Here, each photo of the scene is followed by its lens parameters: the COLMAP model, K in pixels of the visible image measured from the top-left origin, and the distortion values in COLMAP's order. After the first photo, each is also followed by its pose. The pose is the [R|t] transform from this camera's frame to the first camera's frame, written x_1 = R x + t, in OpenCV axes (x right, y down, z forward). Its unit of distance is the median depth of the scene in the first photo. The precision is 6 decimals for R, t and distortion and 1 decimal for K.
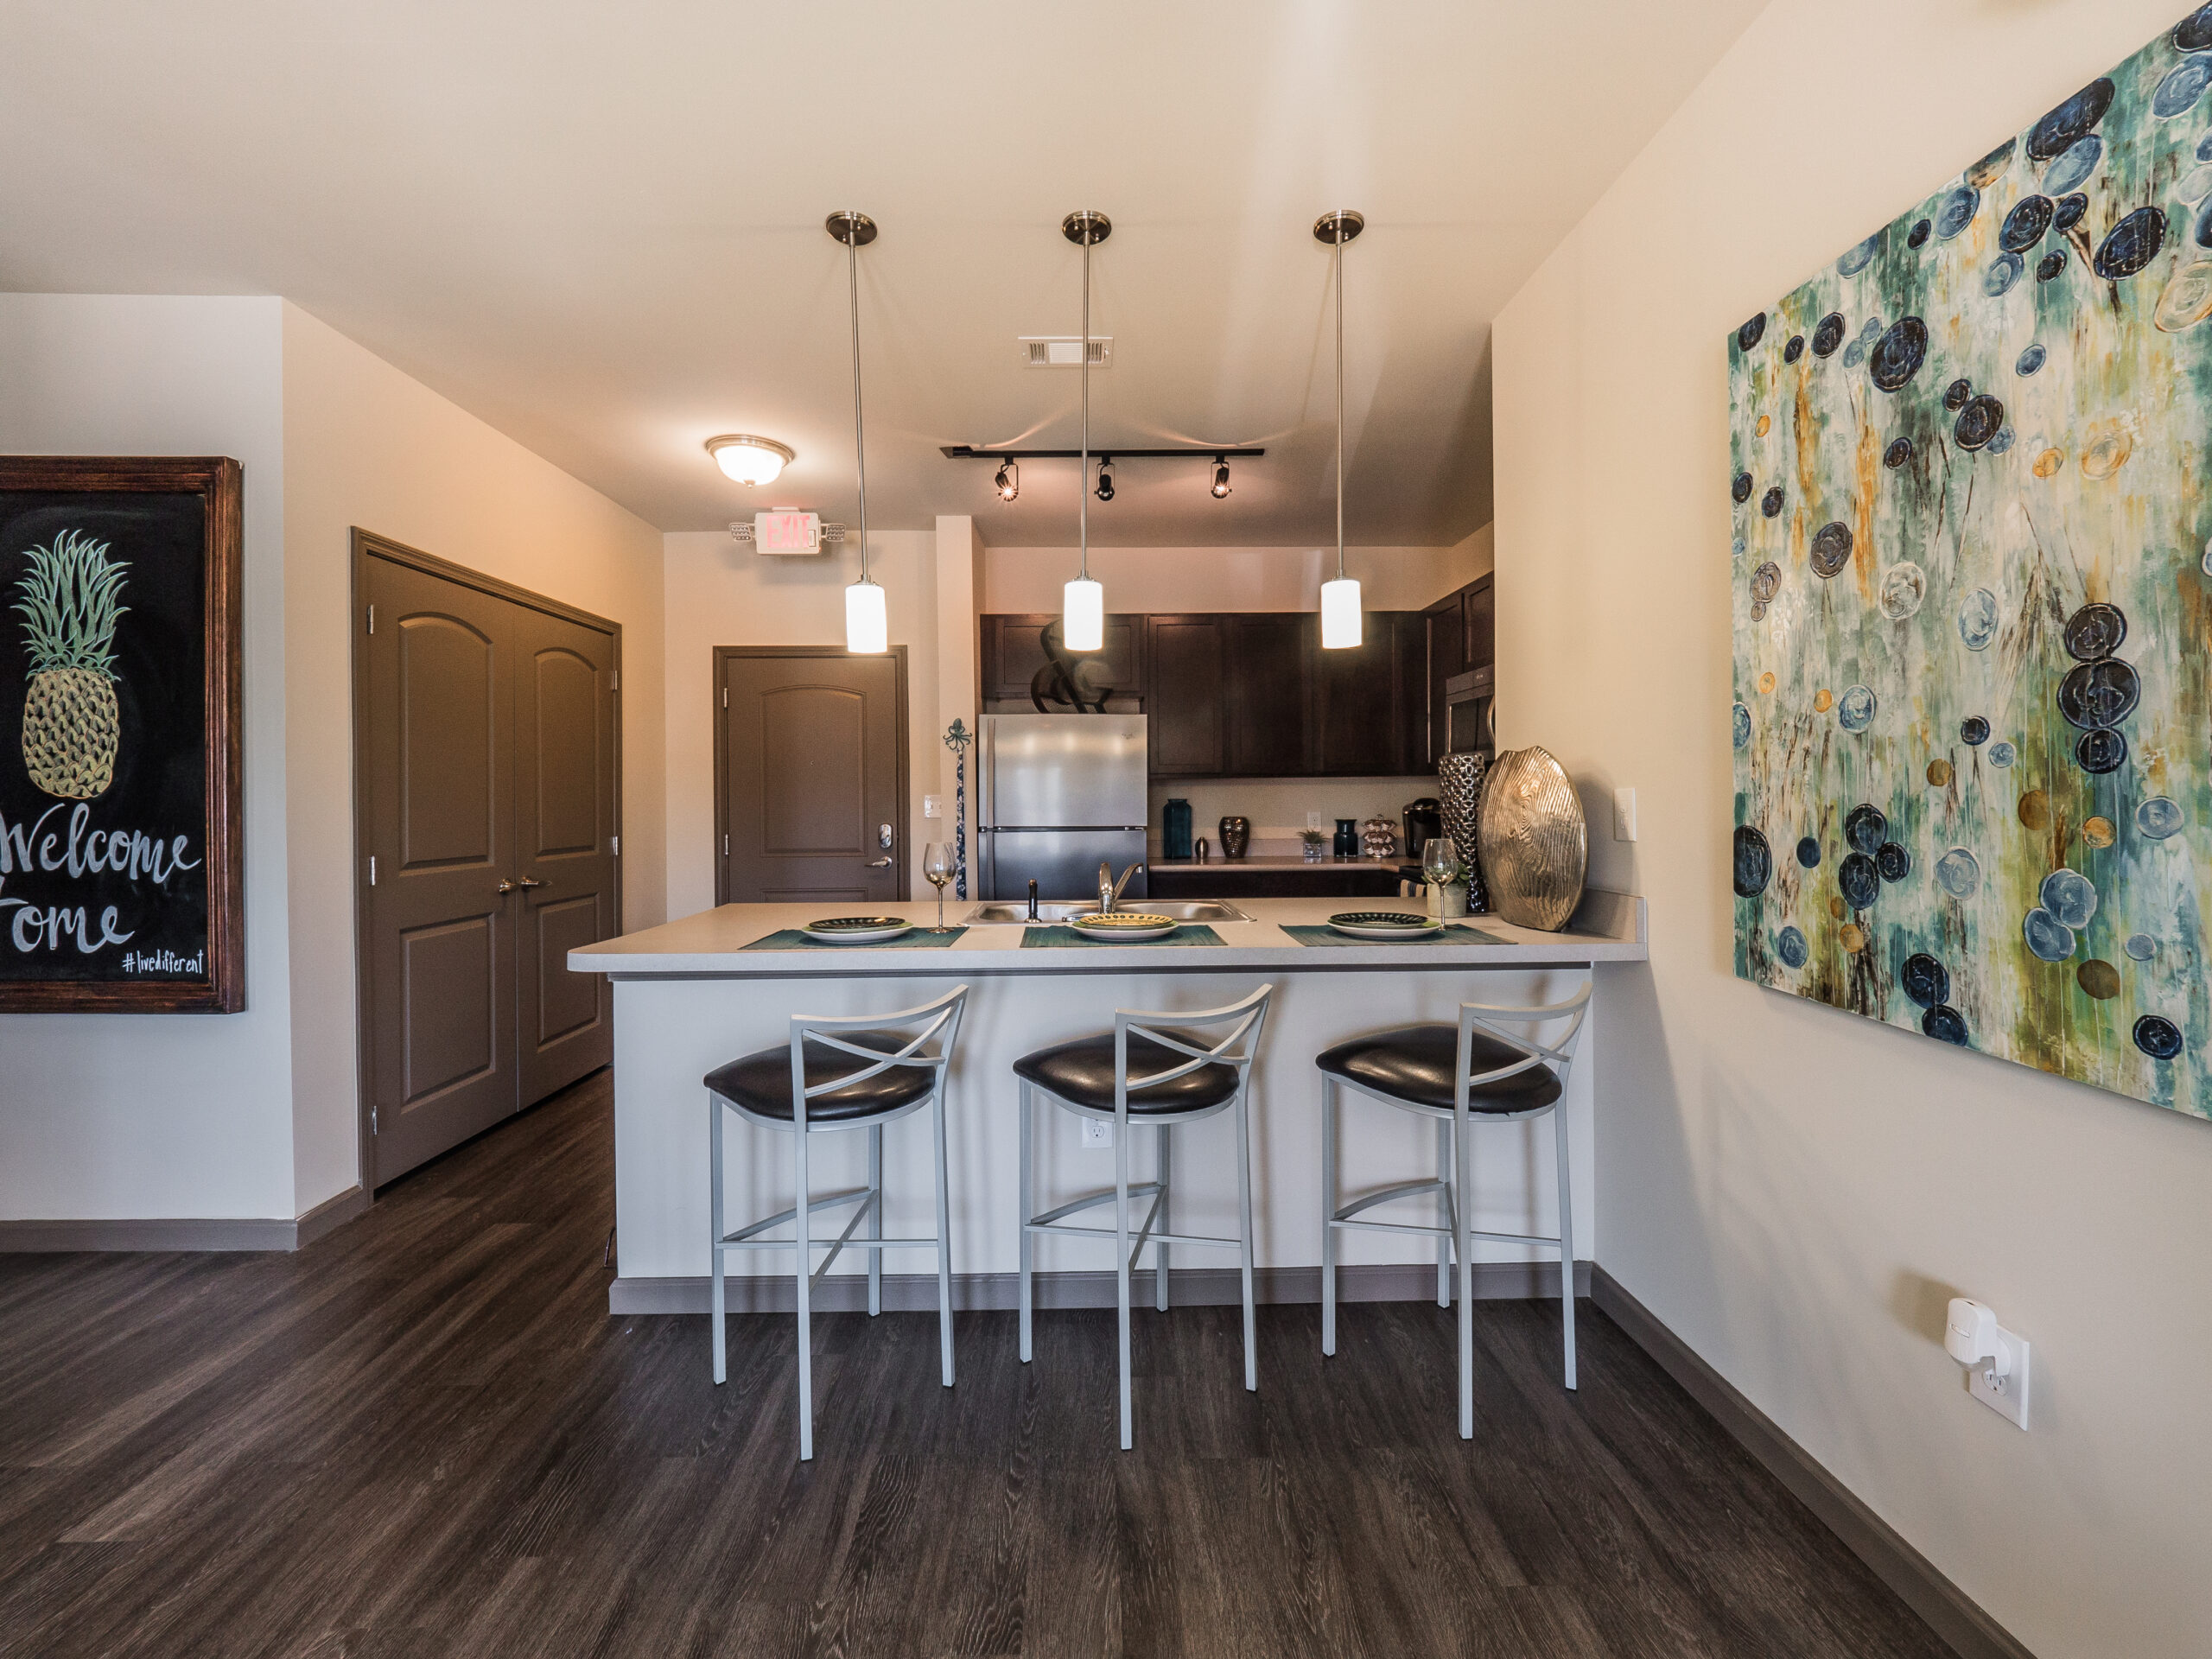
lens RADIAL K [[940.4, 0, 1099.6], [0, 940.4, 807.6], [0, 0, 1]] dist [-0.002983, -0.000284]
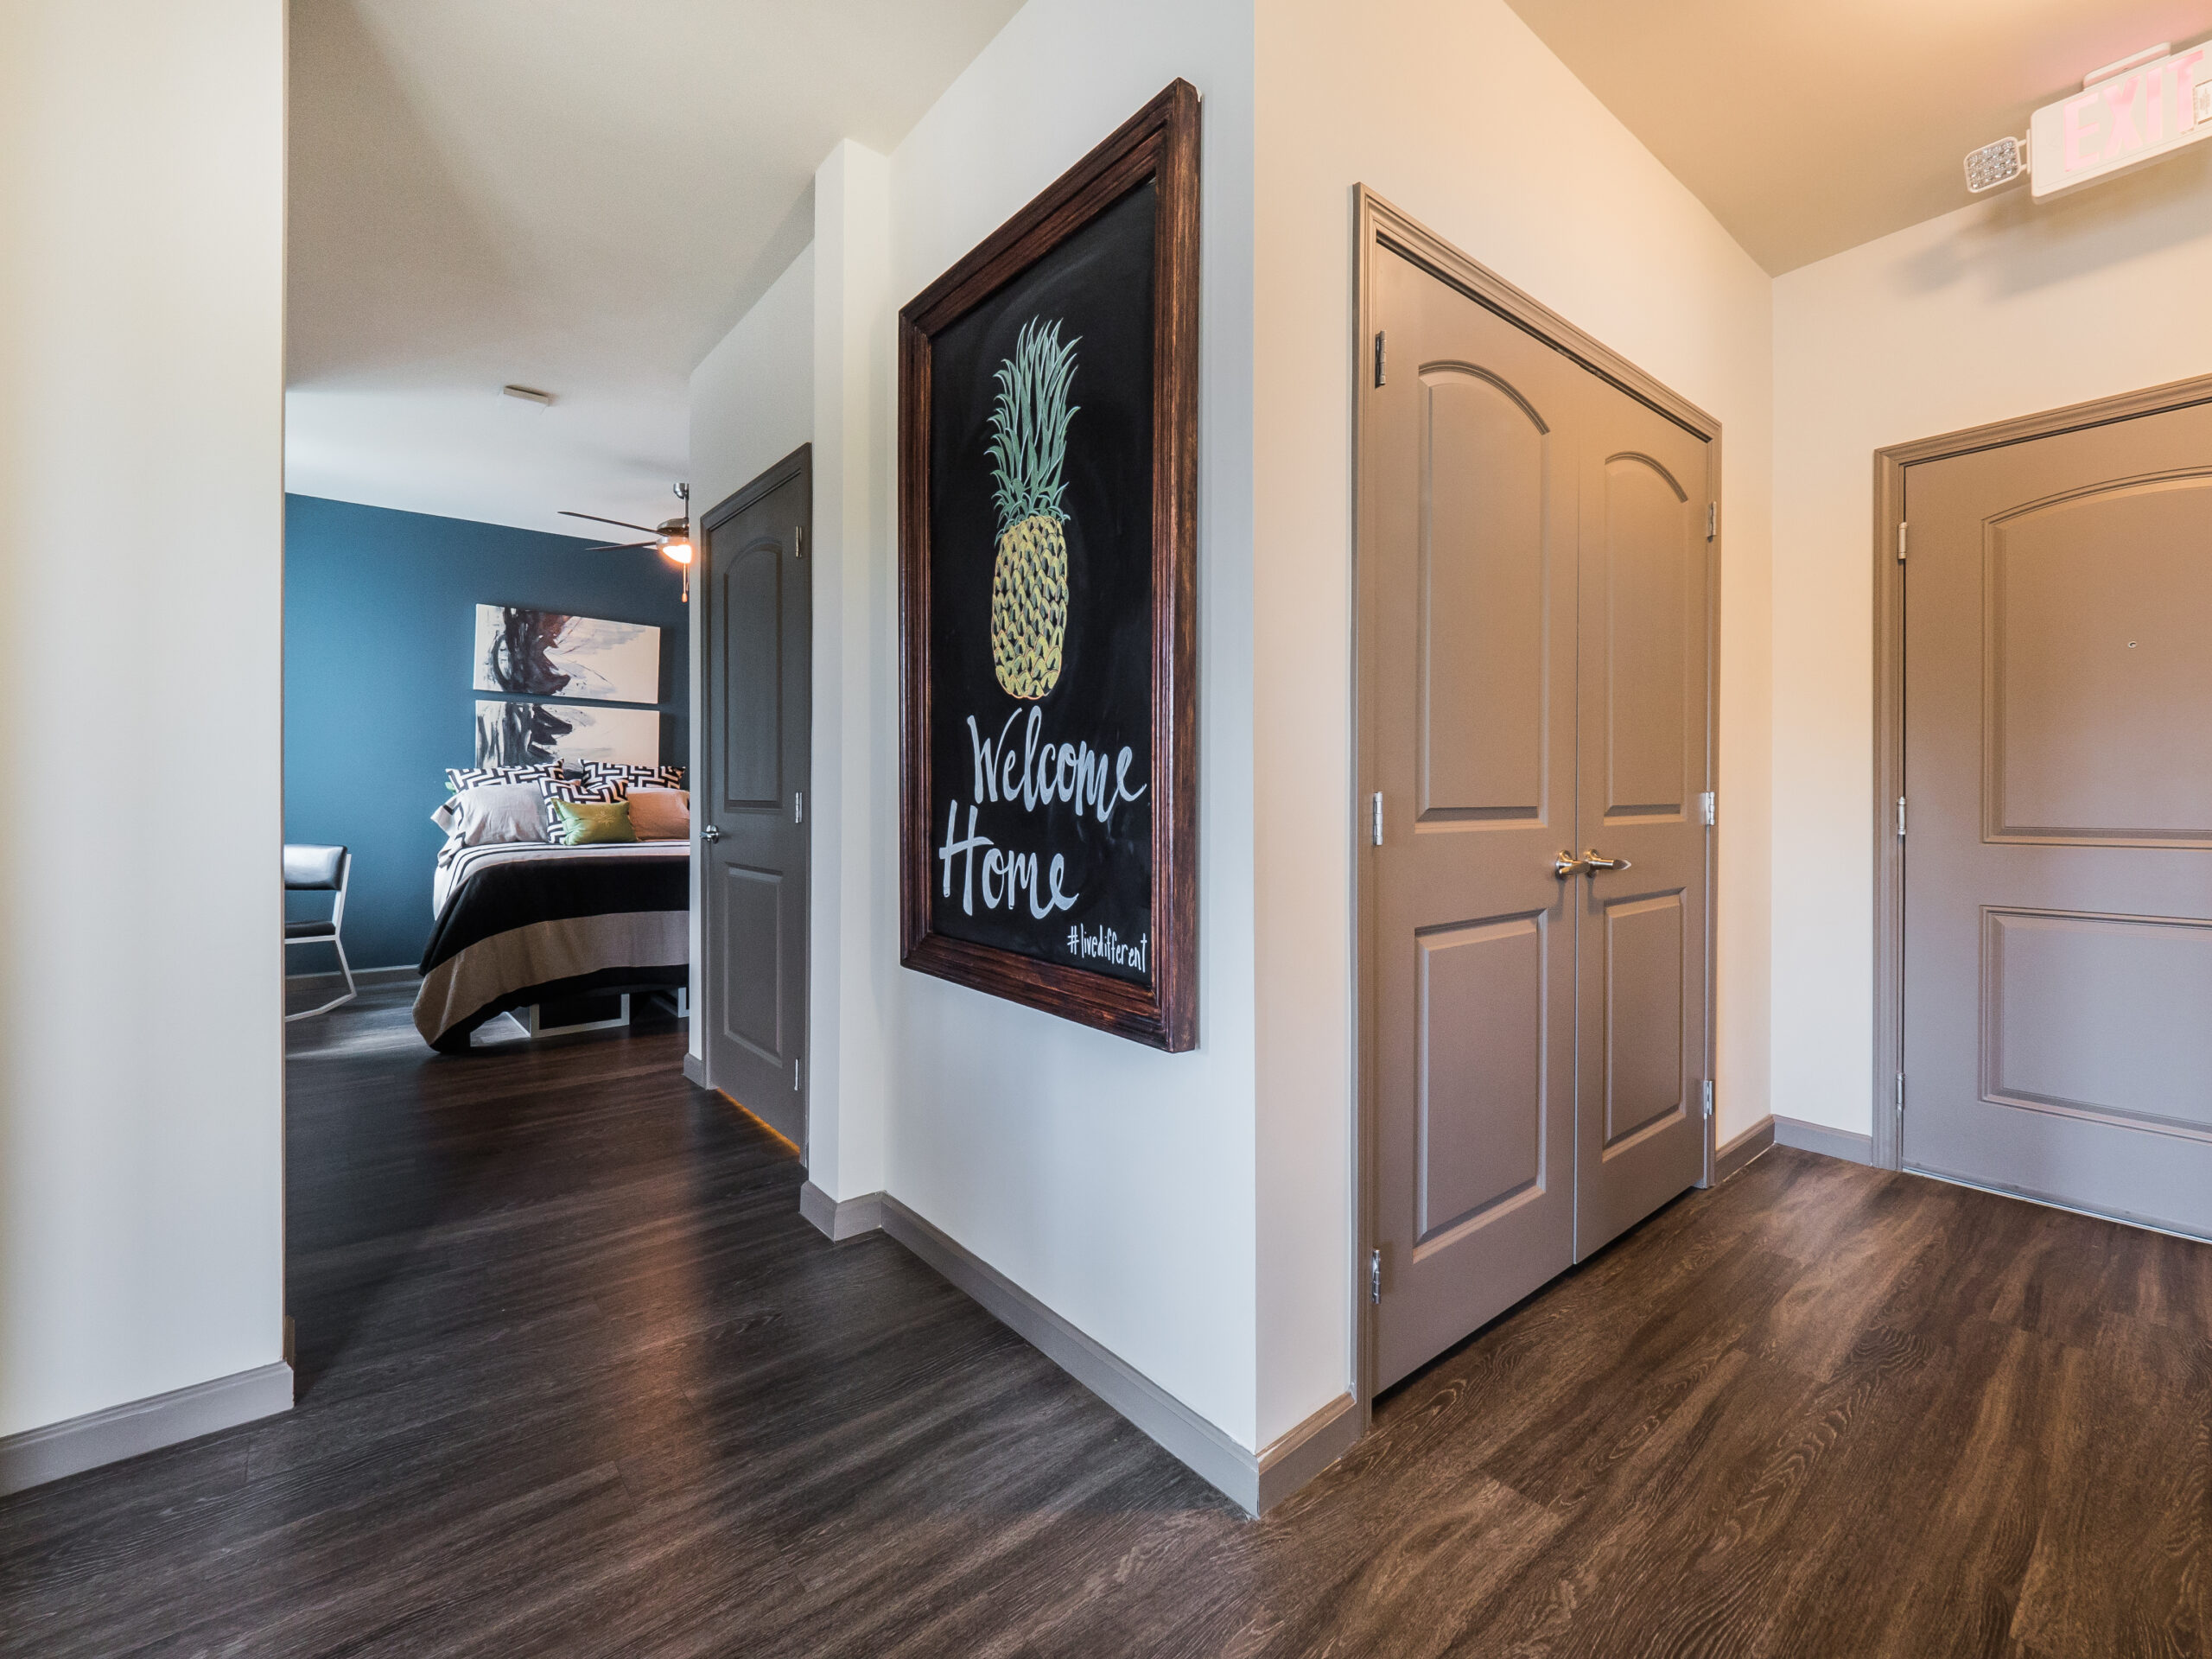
lens RADIAL K [[940.4, 0, 1104.0], [0, 940.4, 810.3], [0, 0, 1]] dist [-0.002983, -0.000284]
pose [[0.616592, 0.016757, -0.787104, -0.496554], [-0.008315, 0.999856, 0.014772, 0.062961], [0.787239, -0.002564, 0.616643, 0.603770]]
